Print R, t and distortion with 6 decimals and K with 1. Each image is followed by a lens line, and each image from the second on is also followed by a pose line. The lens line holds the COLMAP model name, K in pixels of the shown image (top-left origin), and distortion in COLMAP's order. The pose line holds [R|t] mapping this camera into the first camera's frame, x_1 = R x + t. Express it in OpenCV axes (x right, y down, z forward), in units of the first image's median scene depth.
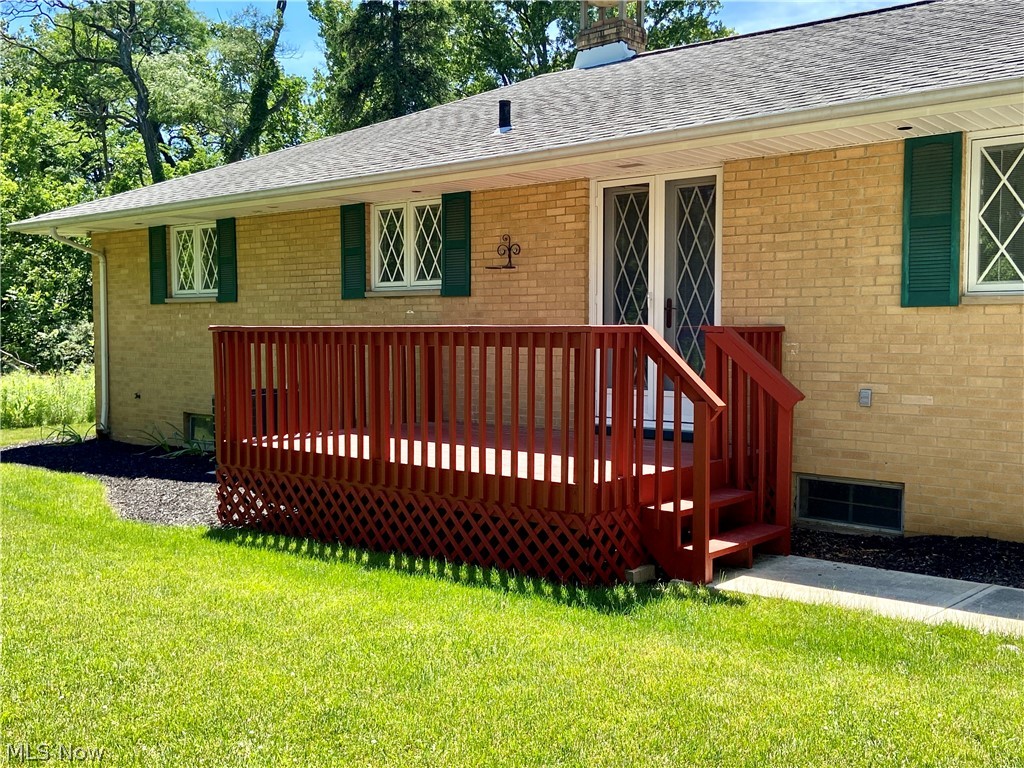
lens RADIAL K [[1028.6, 0, 512.0], [0, 1028.6, 384.0], [0, 0, 1]] dist [0.010963, 0.005770]
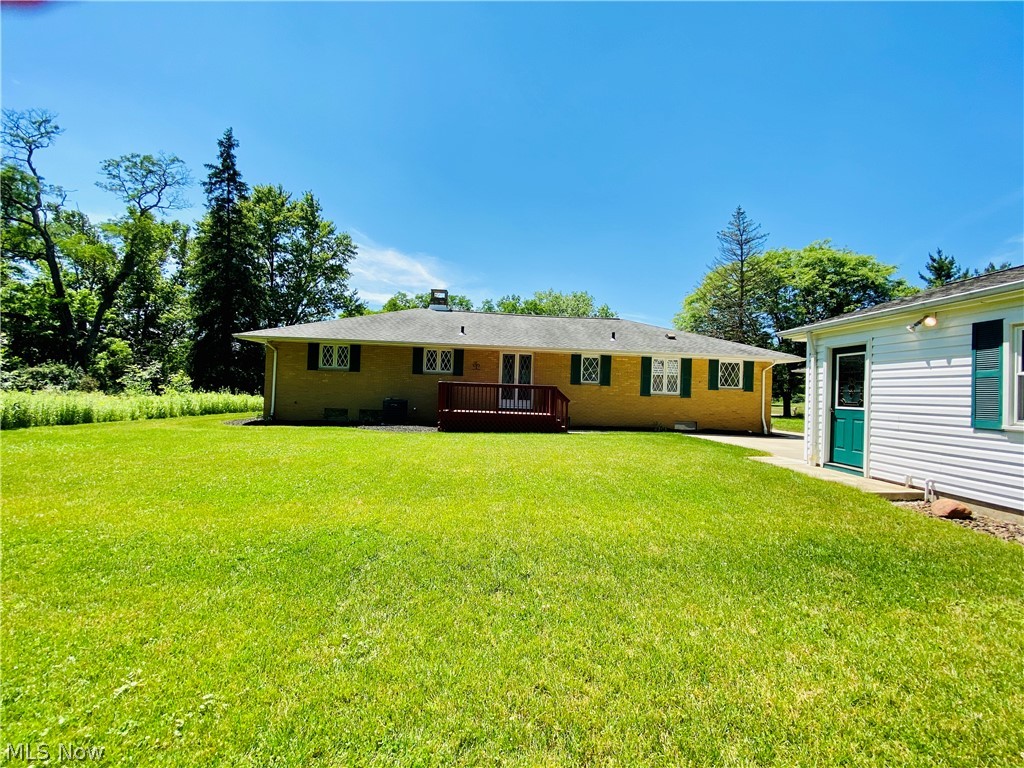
lens RADIAL K [[411.8, 0, 512.0], [0, 411.8, 384.0], [0, 0, 1]] dist [-0.000159, 0.000022]
pose [[0.732728, 0.044724, 0.679051, -0.922211], [-0.001584, 0.997947, -0.064018, 0.043488], [-0.680520, 0.045832, 0.731295, -0.262310]]
